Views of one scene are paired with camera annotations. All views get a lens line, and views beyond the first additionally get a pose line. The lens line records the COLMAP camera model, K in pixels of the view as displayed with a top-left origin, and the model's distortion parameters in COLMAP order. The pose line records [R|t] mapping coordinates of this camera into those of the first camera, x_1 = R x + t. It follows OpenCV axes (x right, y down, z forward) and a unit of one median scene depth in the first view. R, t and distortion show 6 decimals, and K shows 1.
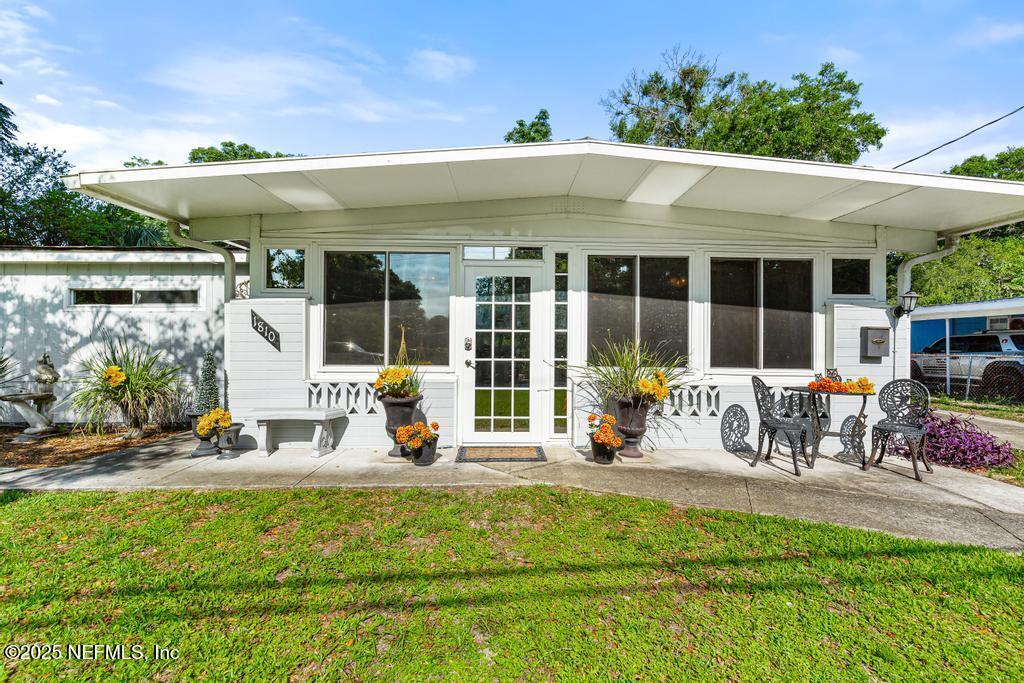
lens RADIAL K [[467.4, 0, 513.6], [0, 467.4, 341.4], [0, 0, 1]] dist [0.001837, -0.000104]
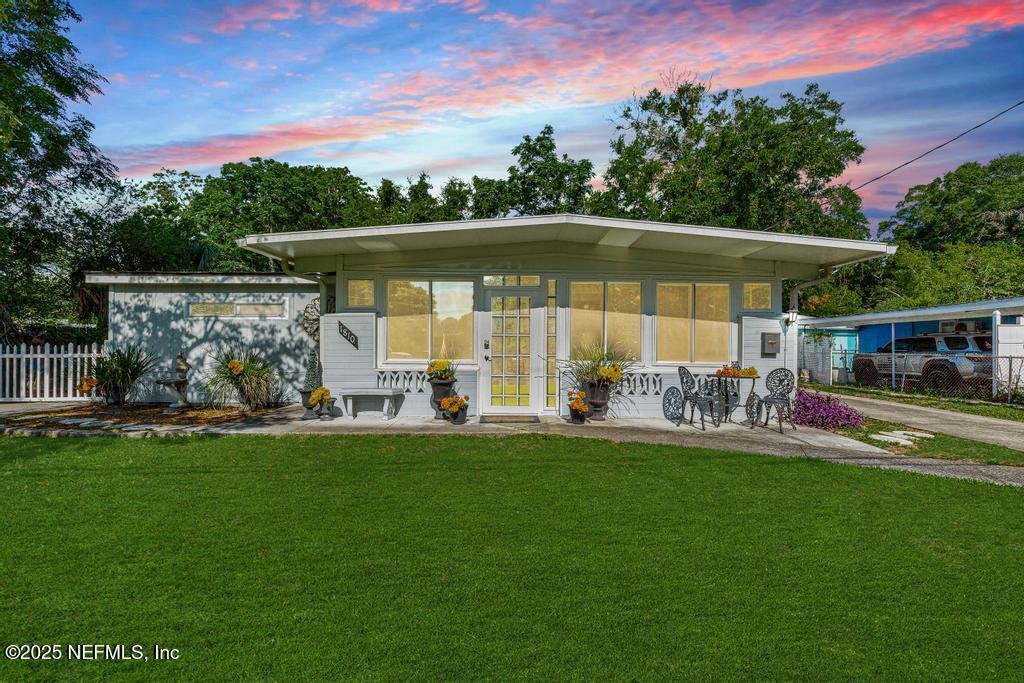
lens RADIAL K [[467.4, 0, 513.3], [0, 467.4, 348.2], [0, 0, 1]] dist [0.001837, -0.000104]
pose [[0.999873, 0.000805, -0.015908, 0.006953], [-0.000593, 0.999912, 0.013270, -0.001318], [0.015918, -0.013259, 0.999785, -0.411583]]
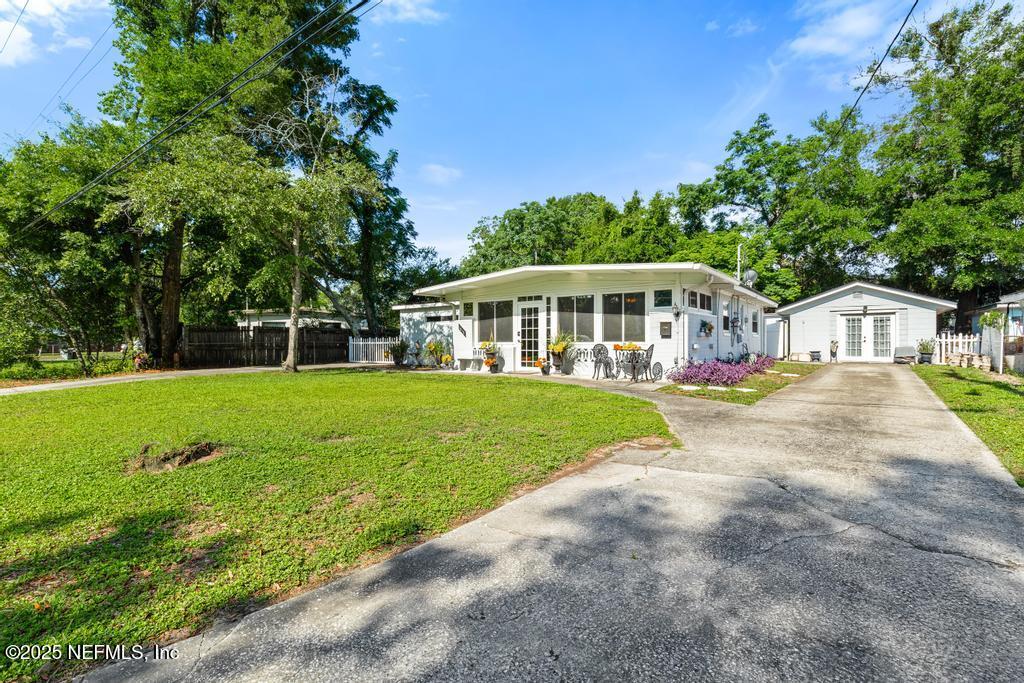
lens RADIAL K [[467.4, 0, 515.7], [0, 467.4, 339.7], [0, 0, 1]] dist [0.001837, -0.000104]
pose [[0.786342, -0.009783, -0.617713, 1.511388], [0.018460, 0.999800, 0.007665, 0.020221], [0.617515, -0.017430, 0.786366, -1.088629]]
